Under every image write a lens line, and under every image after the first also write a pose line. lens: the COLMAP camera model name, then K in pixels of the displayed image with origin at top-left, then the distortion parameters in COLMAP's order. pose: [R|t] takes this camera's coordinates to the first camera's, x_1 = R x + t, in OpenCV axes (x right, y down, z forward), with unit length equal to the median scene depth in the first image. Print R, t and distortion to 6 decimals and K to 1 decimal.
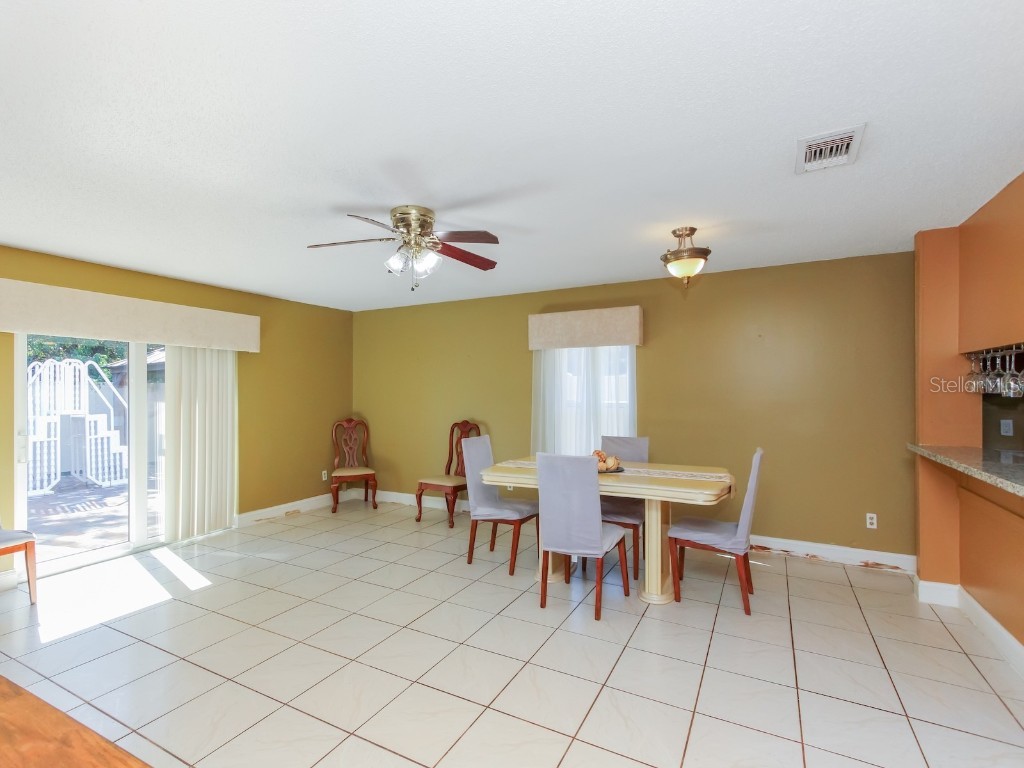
lens RADIAL K [[487.3, 0, 502.2], [0, 487.3, 389.9], [0, 0, 1]] dist [0.000875, 0.002247]
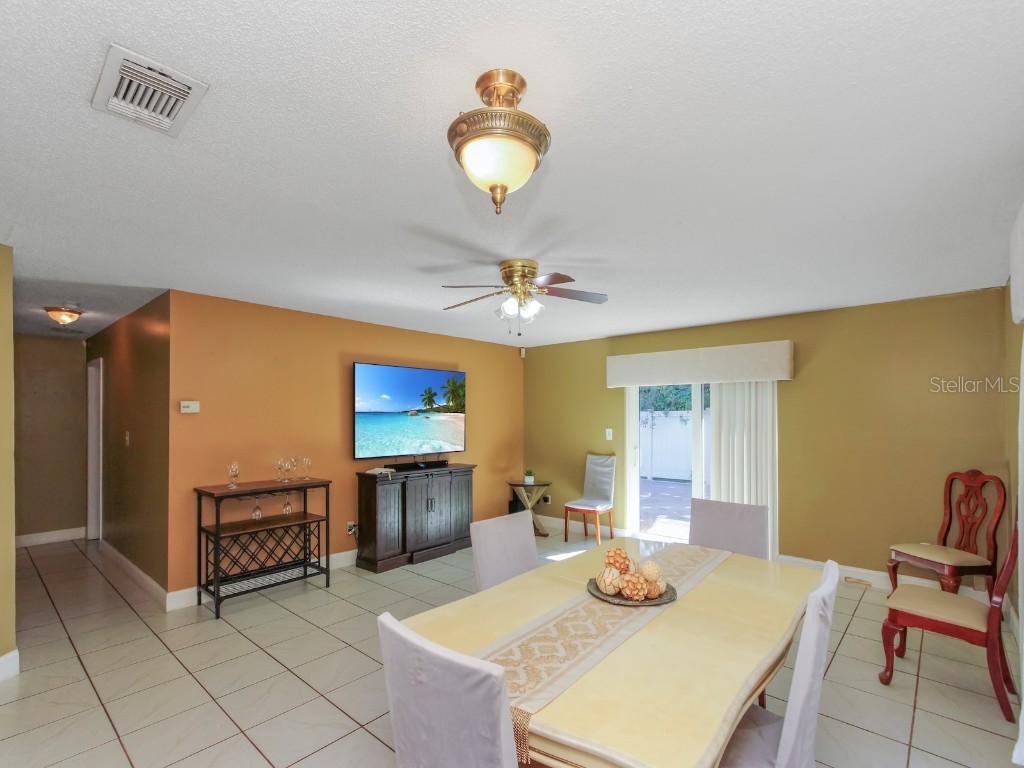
lens RADIAL K [[487.3, 0, 504.2], [0, 487.3, 409.5], [0, 0, 1]] dist [0.000875, 0.002247]
pose [[-0.236725, -0.013499, -0.971483, 0.510796], [-0.001288, 0.999907, -0.013580, -0.010577], [0.971576, -0.001963, -0.236720, 0.712236]]
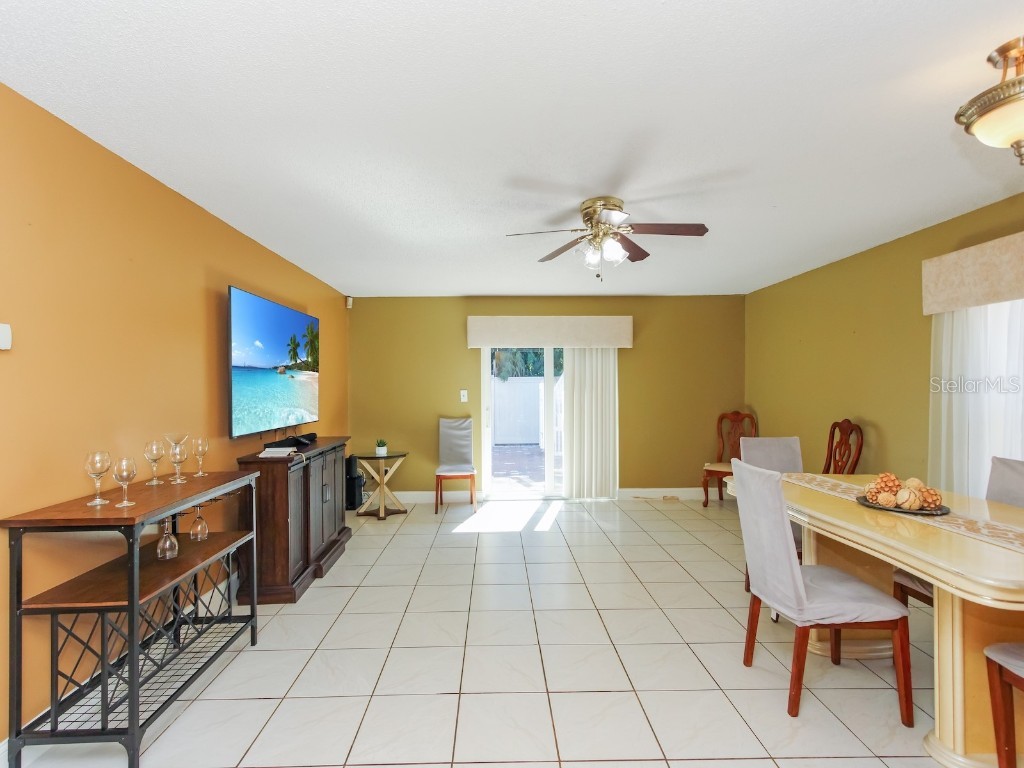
lens RADIAL K [[487.3, 0, 506.3], [0, 487.3, 386.6], [0, 0, 1]] dist [0.000875, 0.002247]
pose [[0.484665, -0.000780, -0.874699, 0.352924], [0.004547, 0.999988, 0.001627, 0.009345], [0.874688, -0.004766, 0.484663, 0.203893]]
